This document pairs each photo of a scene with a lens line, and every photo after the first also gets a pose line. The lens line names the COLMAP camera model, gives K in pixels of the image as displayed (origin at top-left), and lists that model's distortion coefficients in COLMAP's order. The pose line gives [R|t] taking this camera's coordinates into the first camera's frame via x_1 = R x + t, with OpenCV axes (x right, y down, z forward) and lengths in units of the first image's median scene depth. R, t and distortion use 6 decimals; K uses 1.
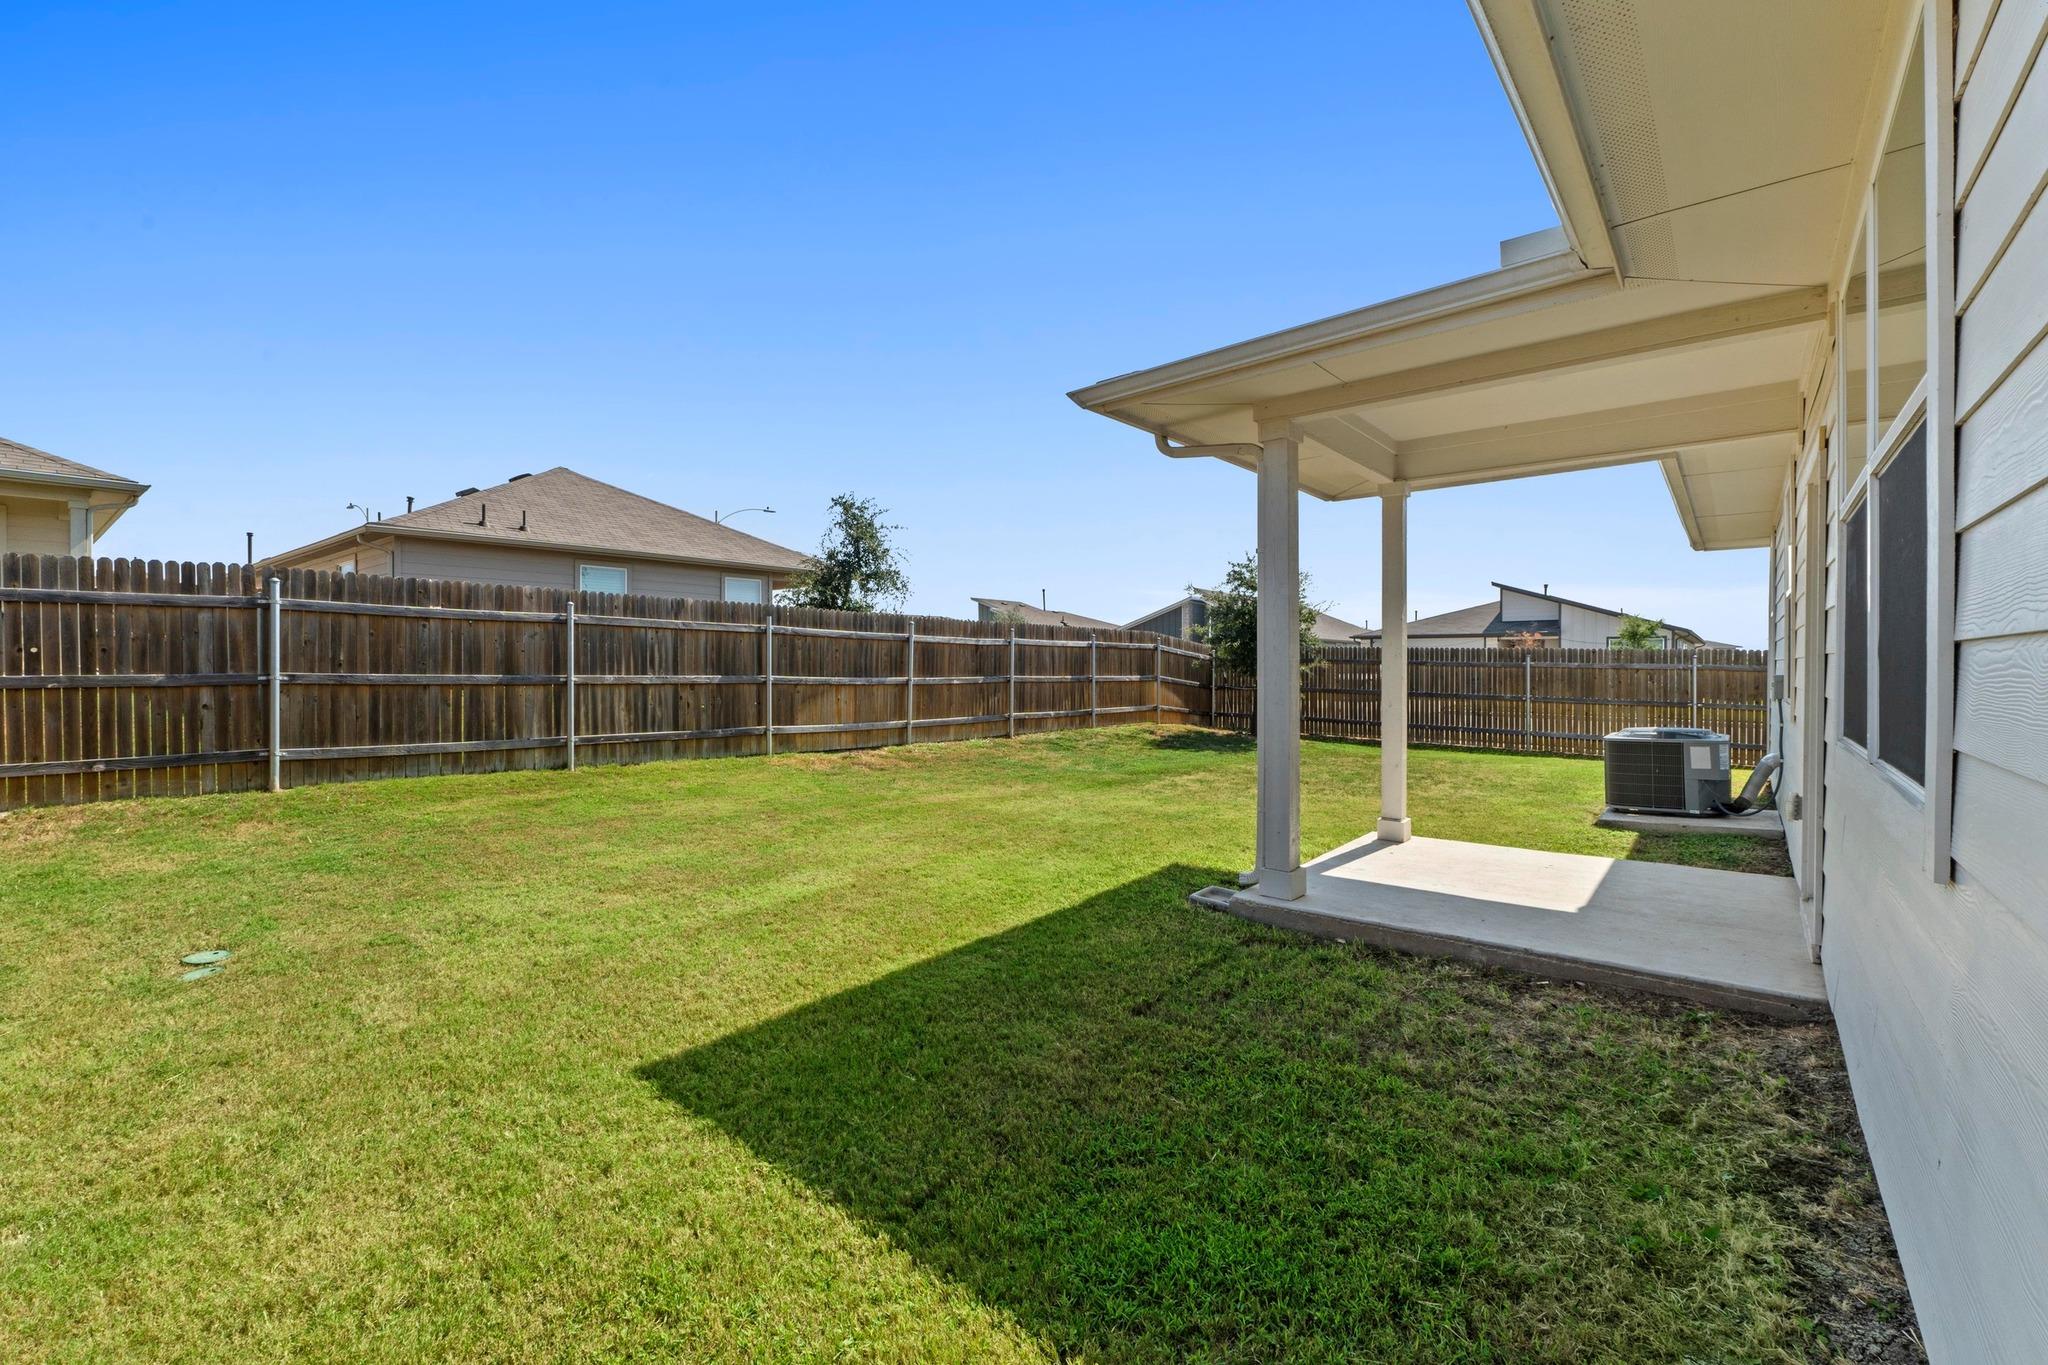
lens RADIAL K [[867.8, 0, 1026.6], [0, 867.8, 677.7], [0, 0, 1]] dist [0.001283, 0.000296]
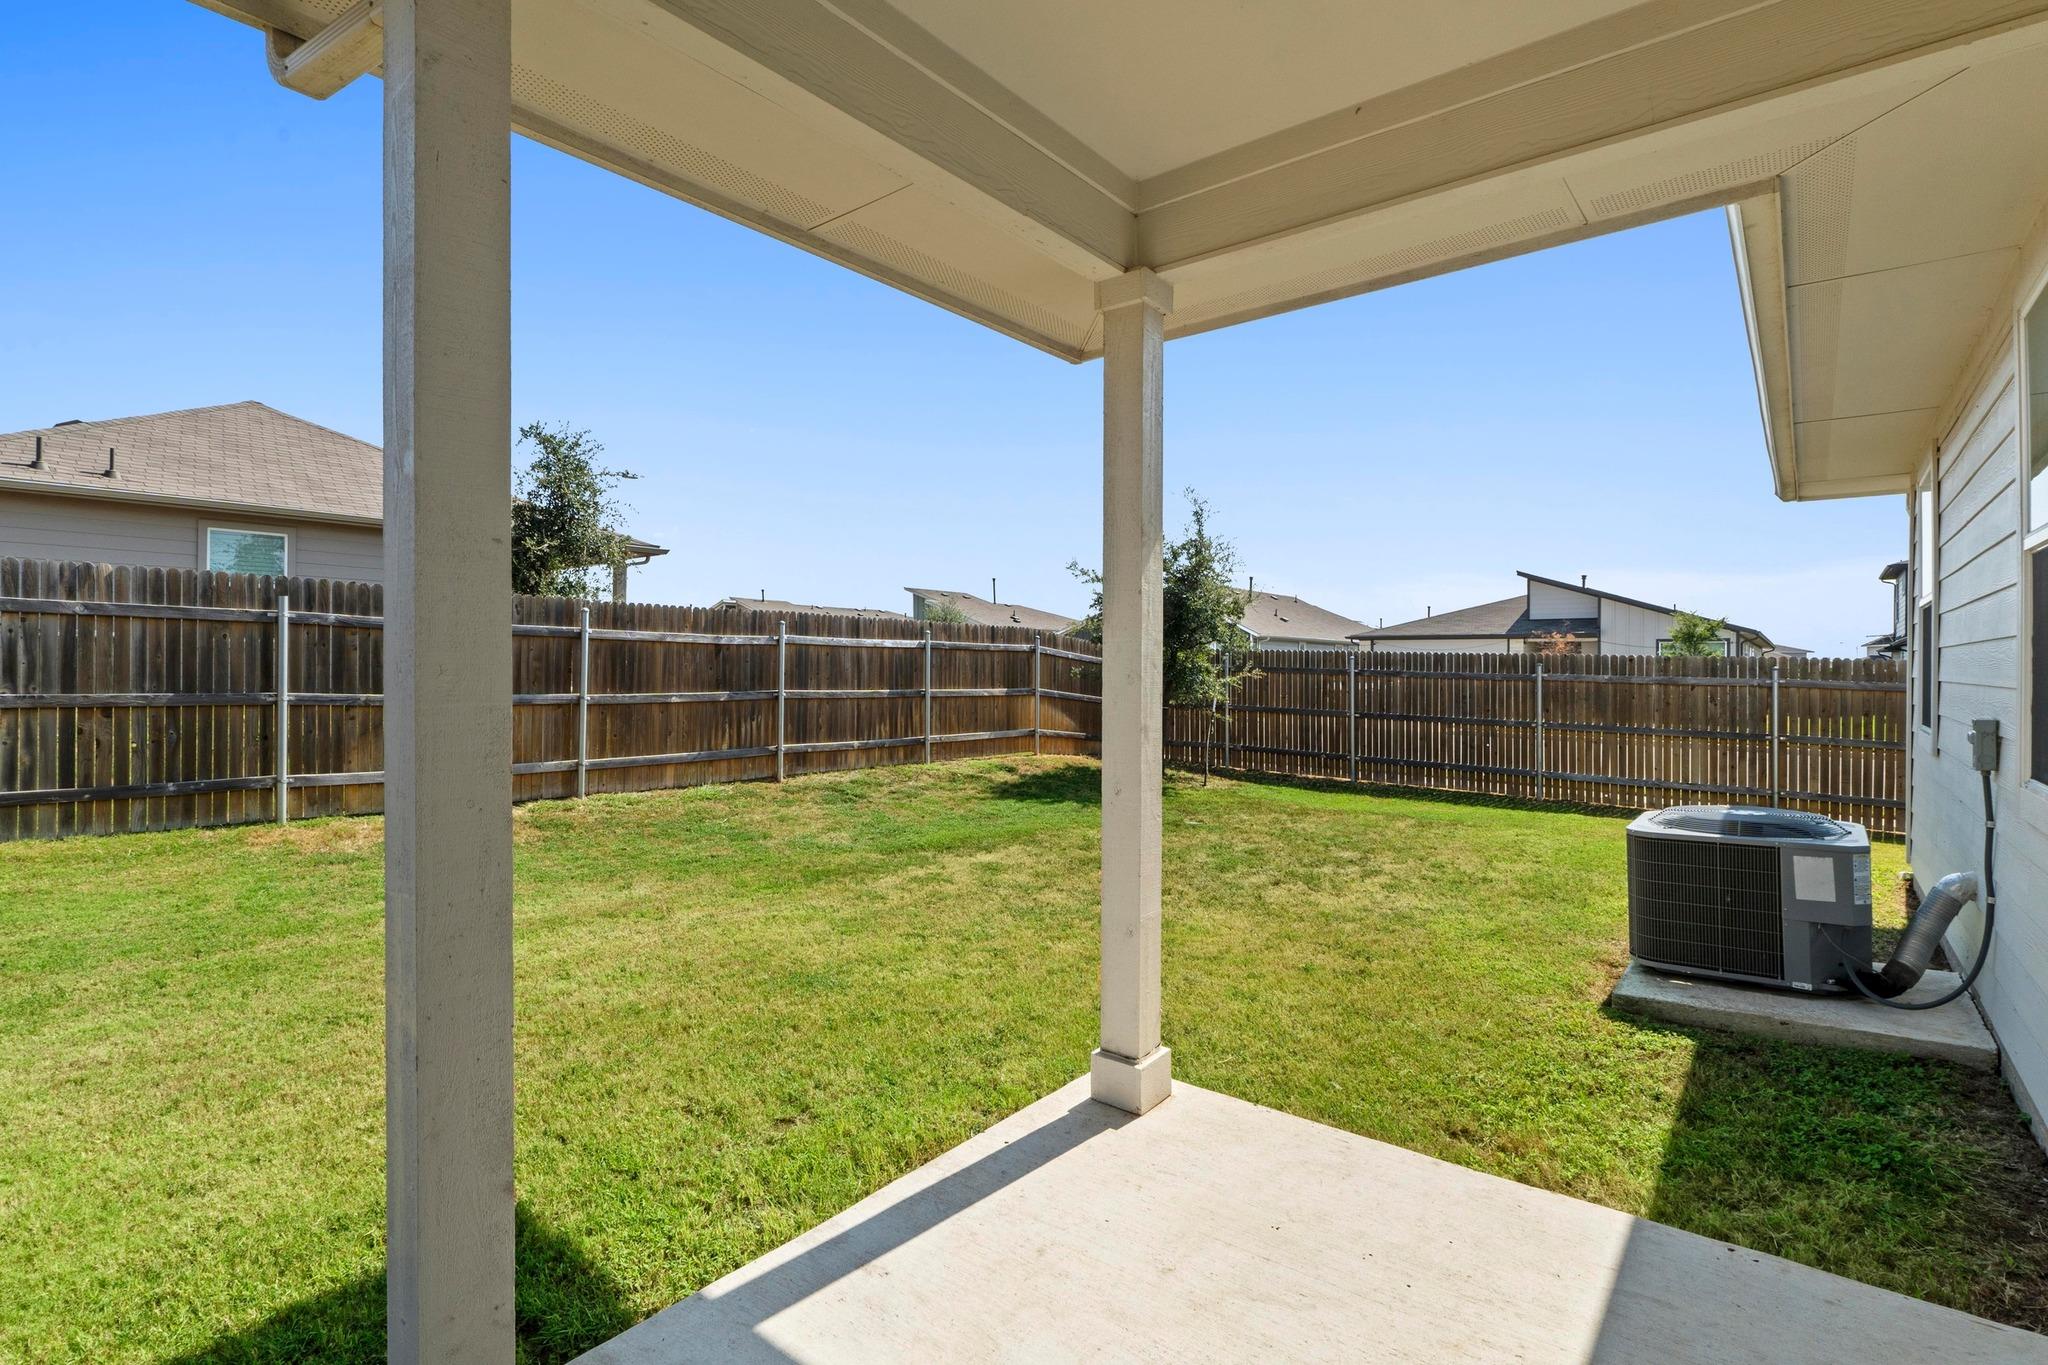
lens RADIAL K [[977.1, 0, 1019.9], [0, 977.1, 668.5], [0, 0, 1]] dist [0.001271, -0.000303]
pose [[0.999942, 0.006358, 0.008648, 0.150459], [-0.006245, 0.999895, -0.013038, -0.009338], [-0.008730, 0.012983, 0.999878, 0.211642]]
